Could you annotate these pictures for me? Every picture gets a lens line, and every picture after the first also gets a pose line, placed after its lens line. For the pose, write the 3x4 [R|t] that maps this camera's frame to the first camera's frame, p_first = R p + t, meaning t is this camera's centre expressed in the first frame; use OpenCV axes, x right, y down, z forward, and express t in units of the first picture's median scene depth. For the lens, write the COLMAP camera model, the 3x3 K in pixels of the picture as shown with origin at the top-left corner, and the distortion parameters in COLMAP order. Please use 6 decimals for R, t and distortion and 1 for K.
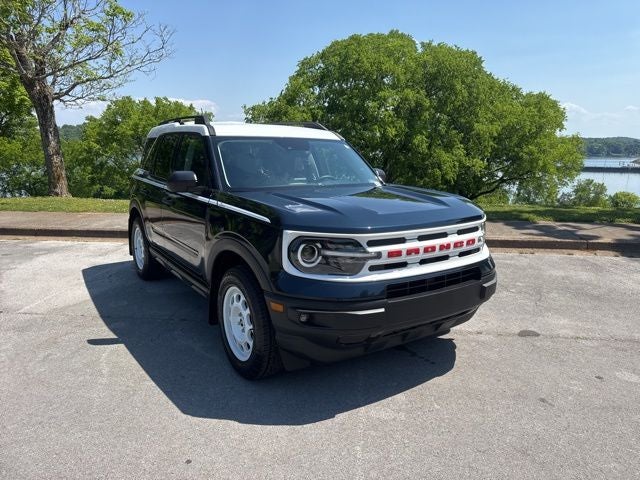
lens RADIAL K [[449.8, 0, 320.0], [0, 449.8, 240.0], [0, 0, 1]] dist [0.041875, -0.048191]
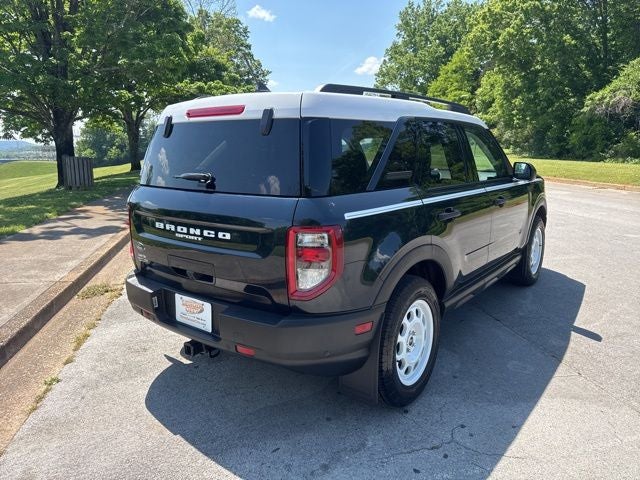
lens RADIAL K [[449.8, 0, 320.0], [0, 449.8, 240.0], [0, 0, 1]] dist [0.041875, -0.048191]
pose [[-0.316914, -0.200610, 0.926996, -1.669341], [0.191774, 0.943634, 0.269774, -0.510559], [-0.928864, 0.263269, -0.260579, 2.479396]]
